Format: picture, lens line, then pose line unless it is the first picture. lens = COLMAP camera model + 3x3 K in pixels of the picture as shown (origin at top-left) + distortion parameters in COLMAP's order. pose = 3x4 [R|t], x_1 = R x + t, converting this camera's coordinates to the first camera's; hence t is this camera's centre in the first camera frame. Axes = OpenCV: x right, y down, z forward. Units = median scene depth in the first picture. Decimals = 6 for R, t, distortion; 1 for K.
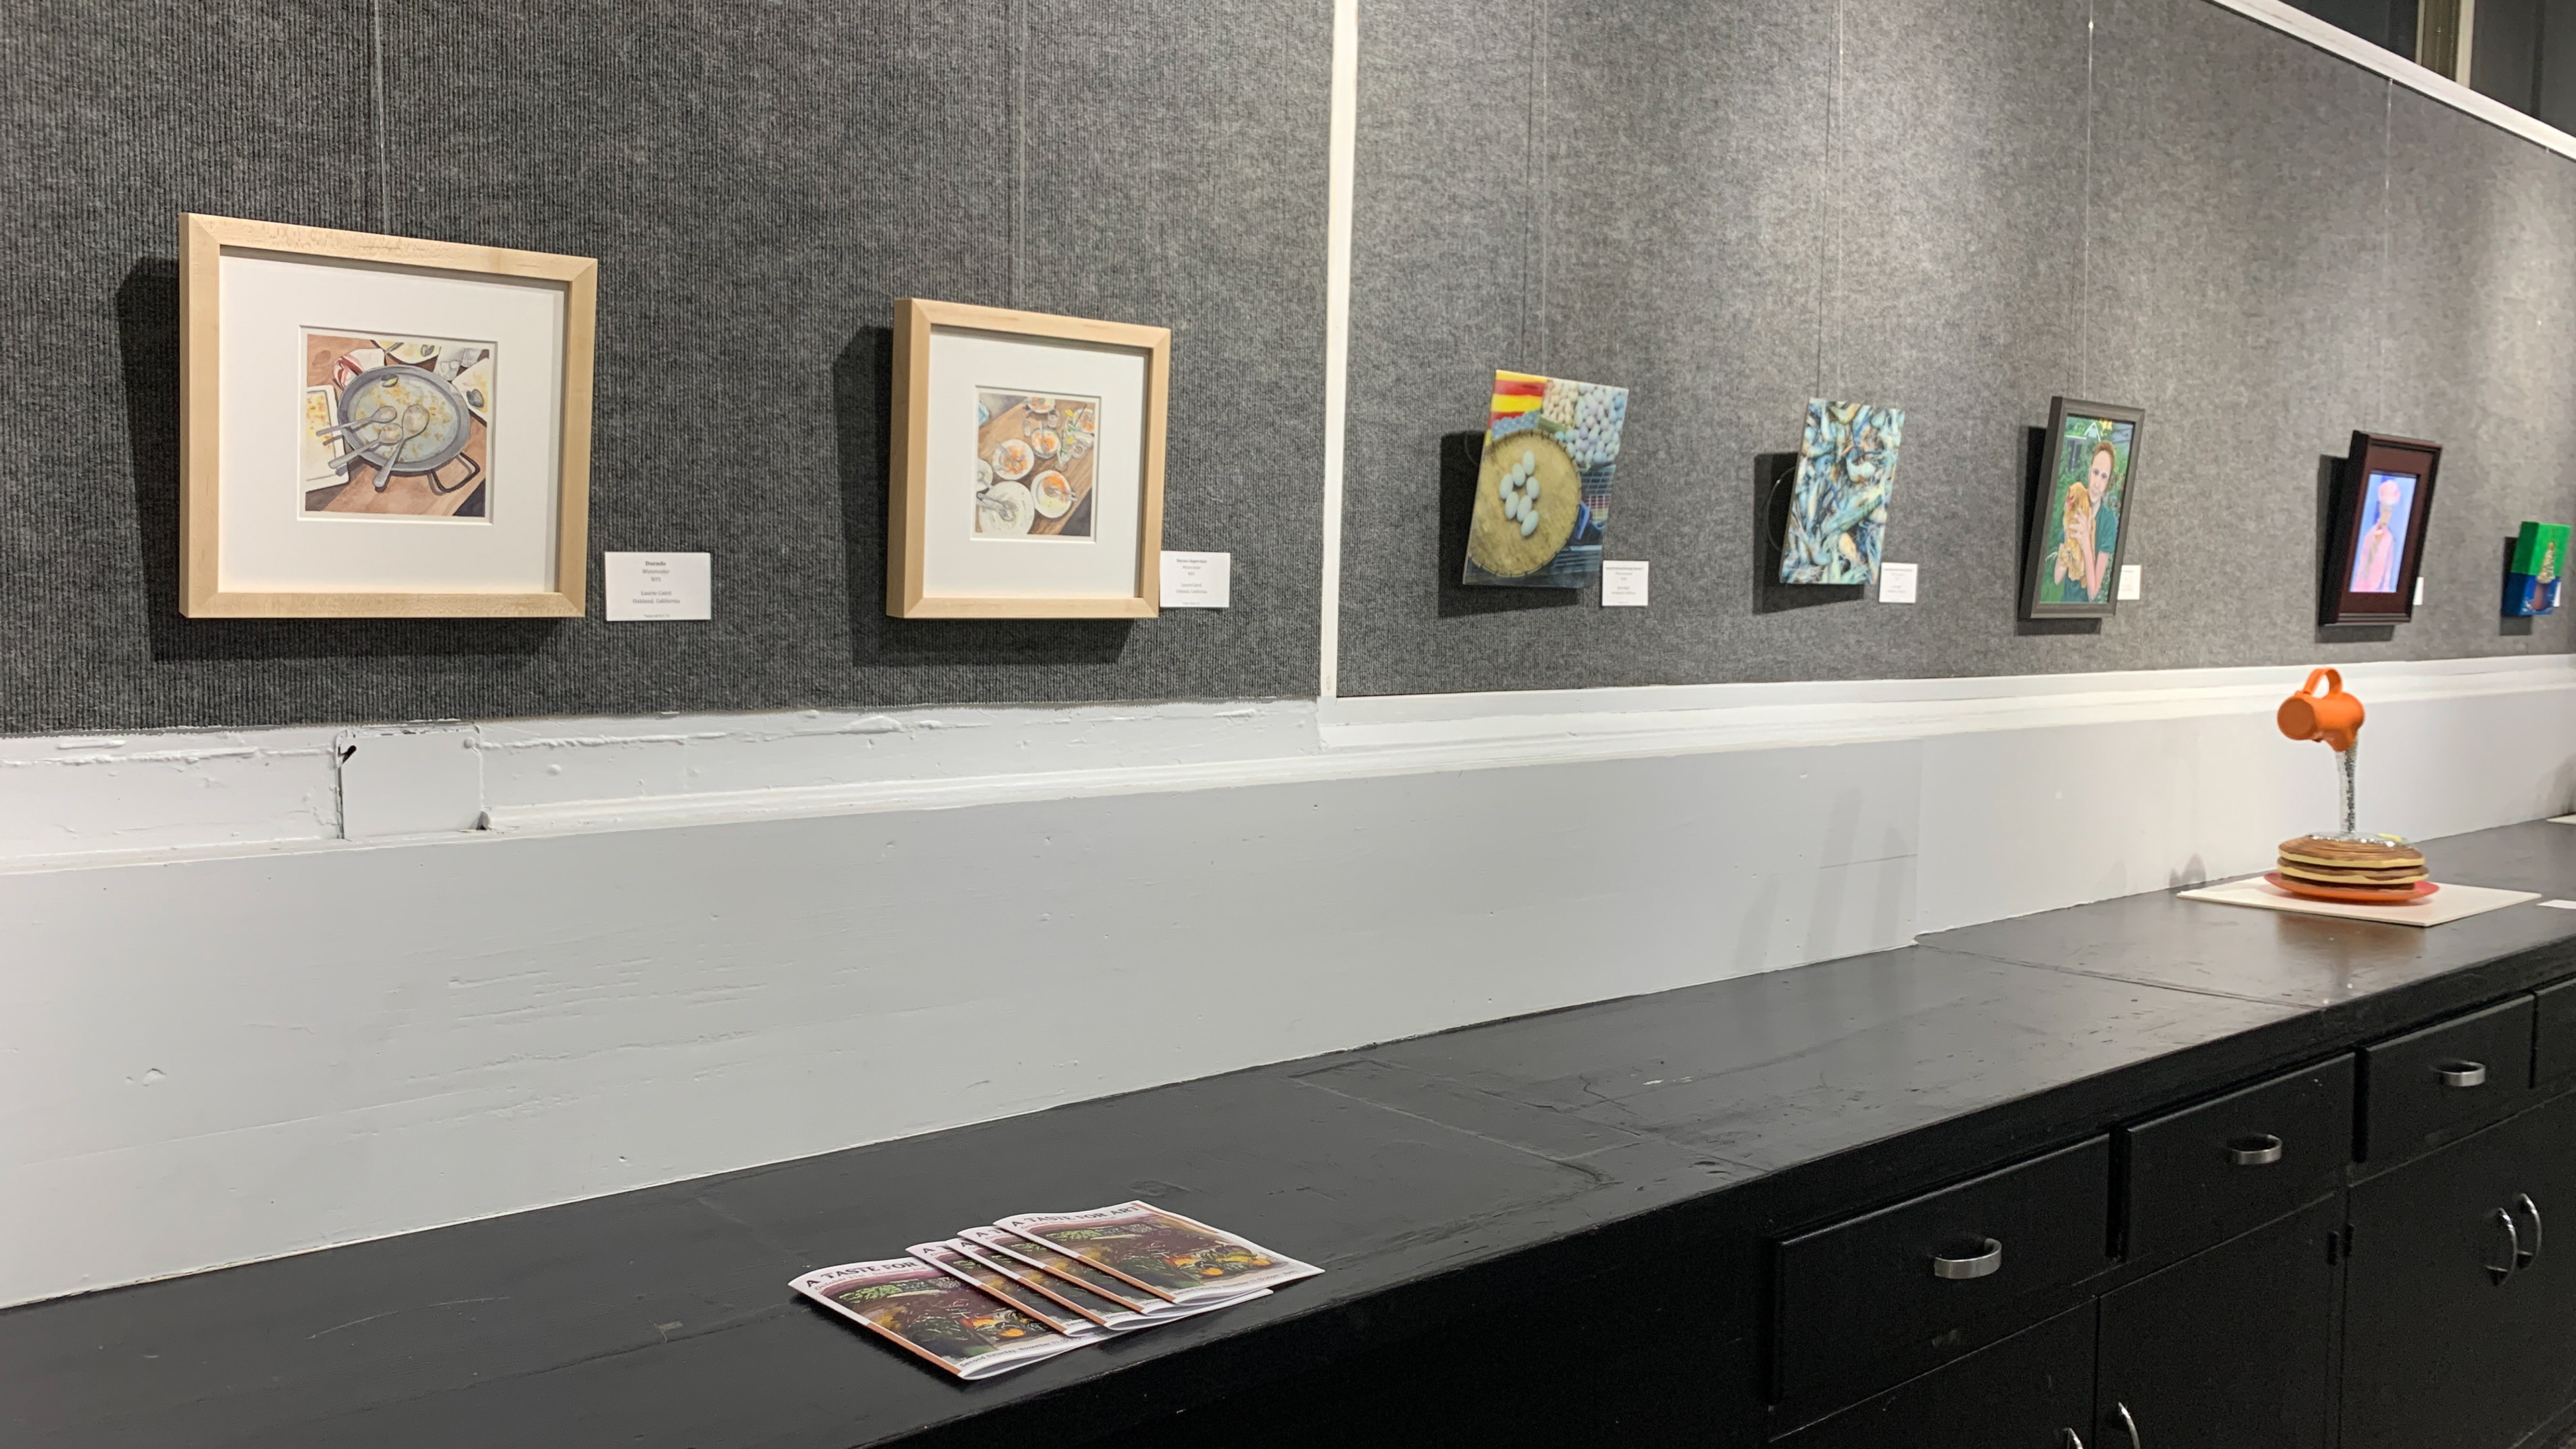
lens RADIAL K [[2149.8, 0, 1288.0], [0, 2149.8, 724.5], [0, 0, 1]] dist [0.058090, -0.126742]
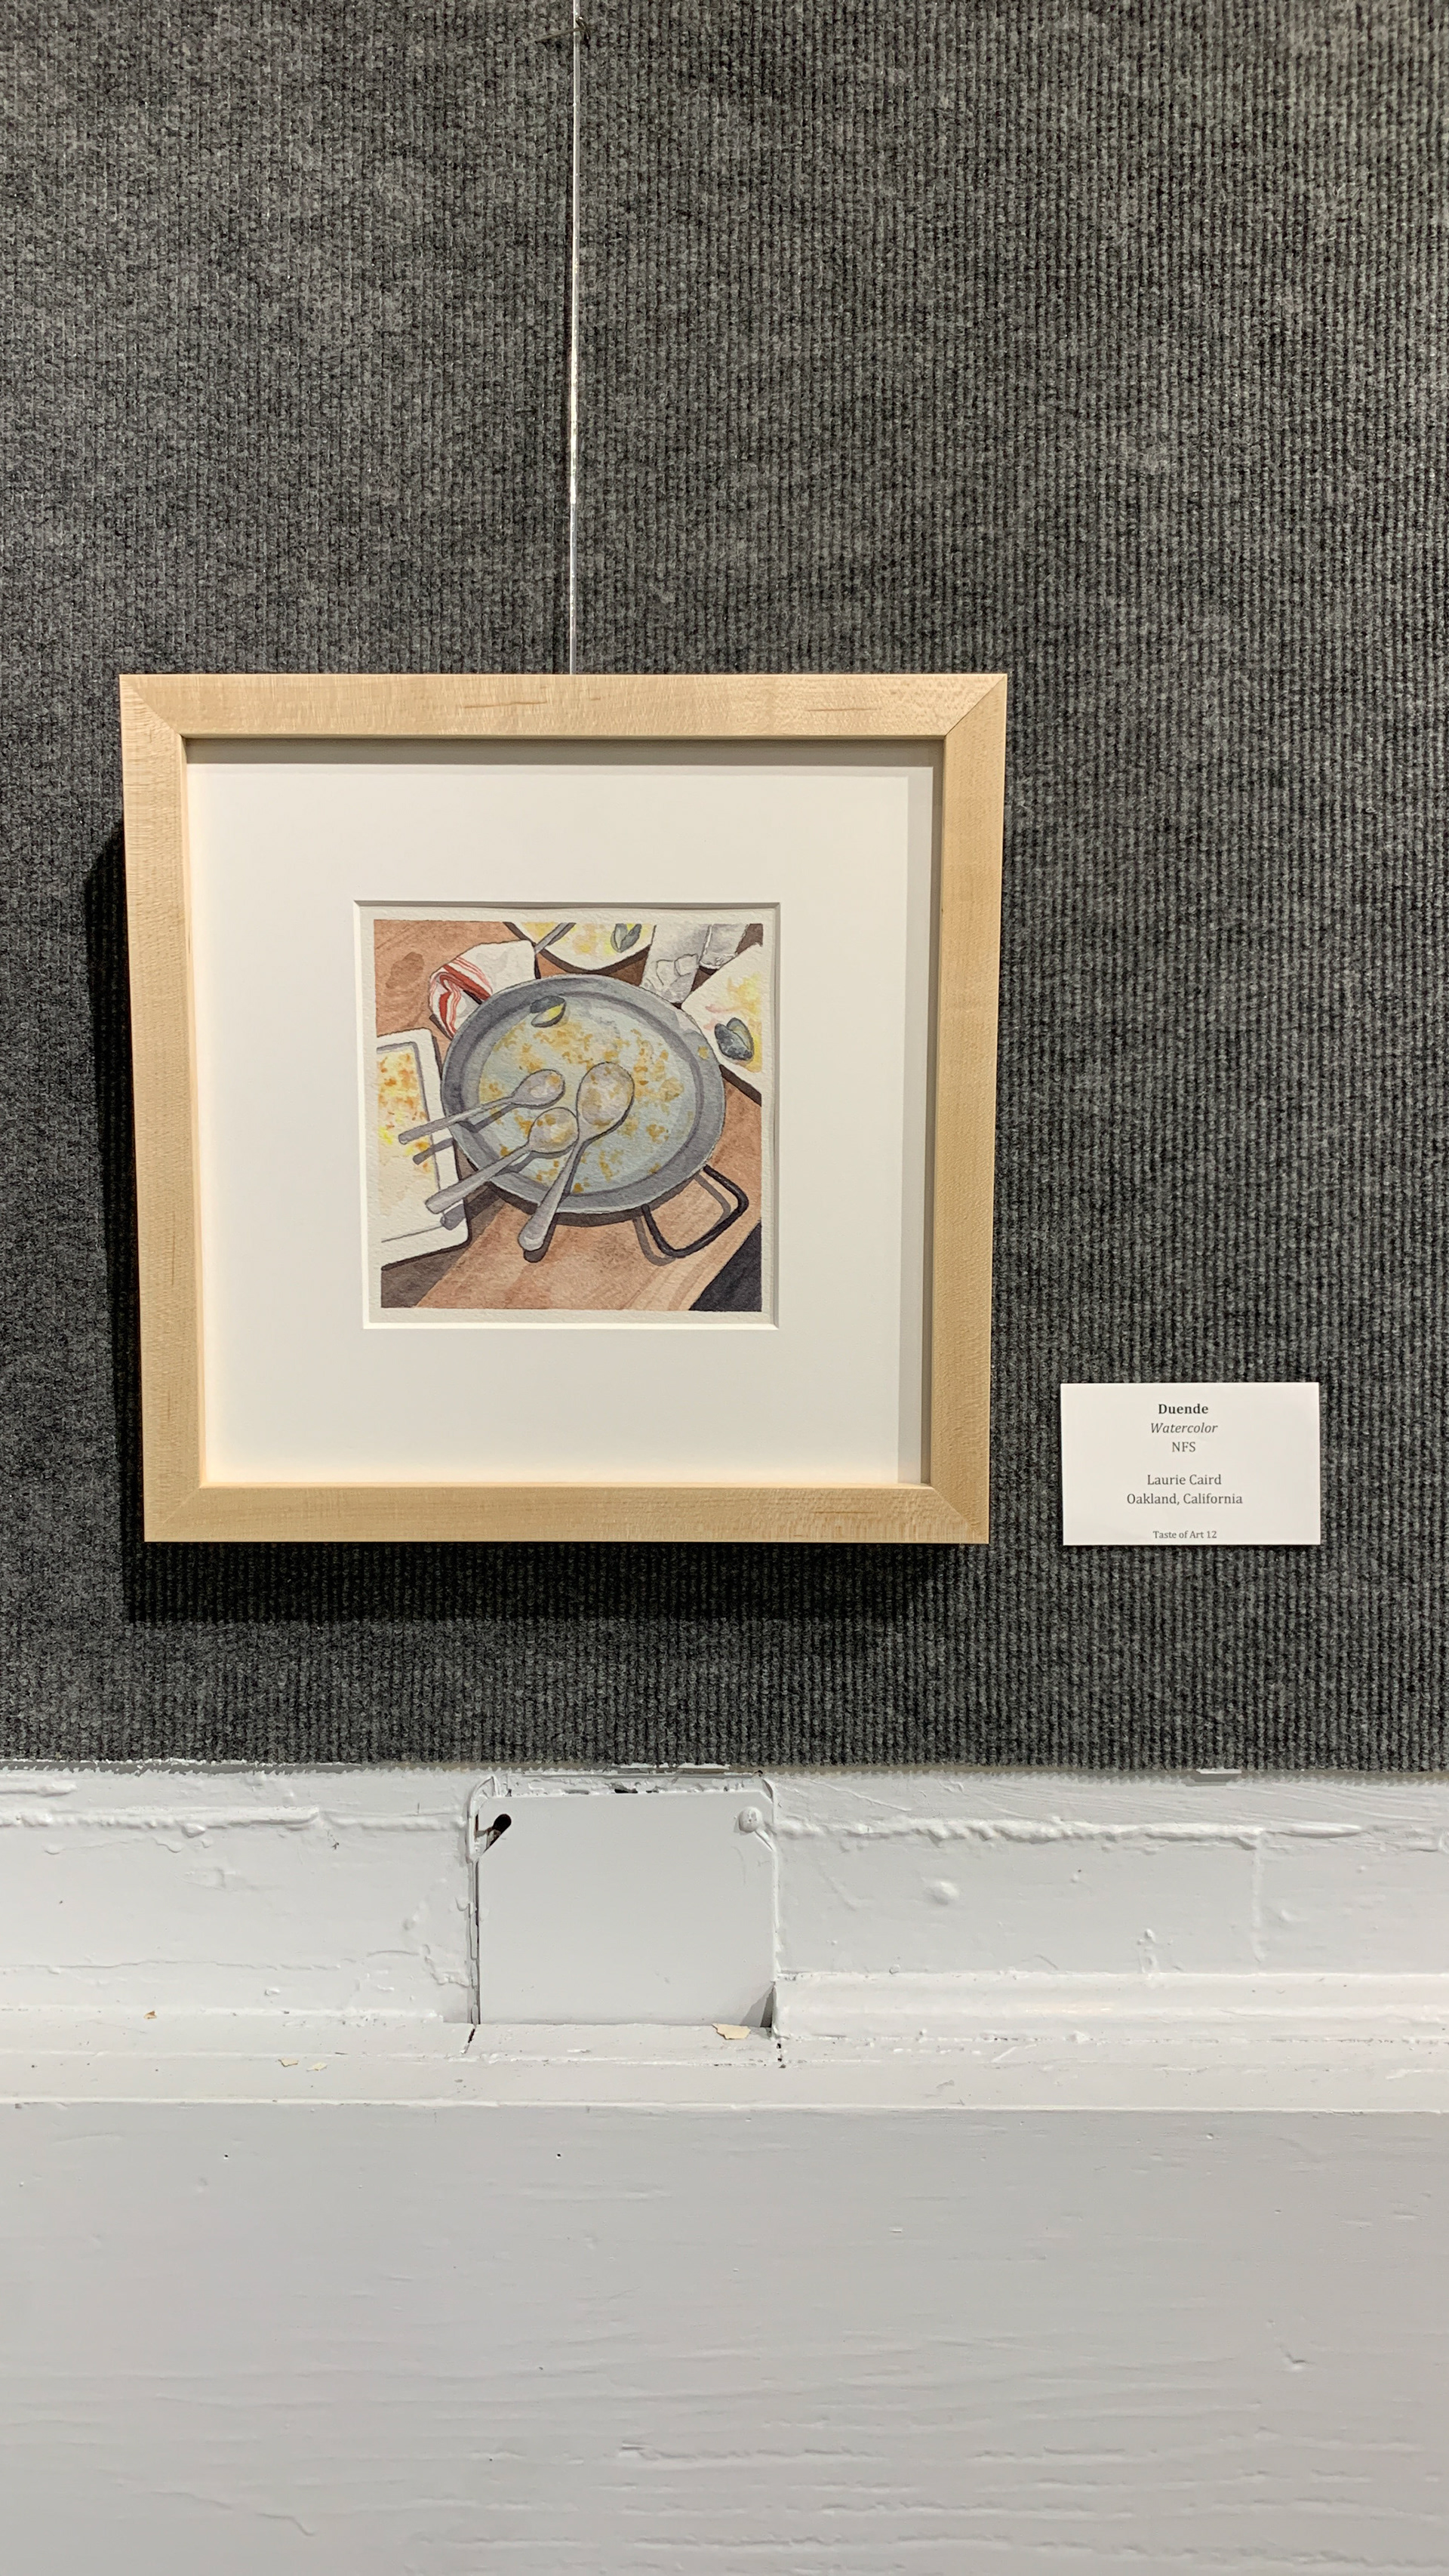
lens RADIAL K [[2149.7, 0, 724.5], [0, 2149.7, 1288.0], [0, 0, 1]] dist [0.058090, -0.126742]
pose [[0.779007, -0.018991, -0.626727, -0.108820], [-0.033787, 0.996818, -0.072201, -0.070279], [0.626104, 0.077420, 0.775887, 0.671246]]
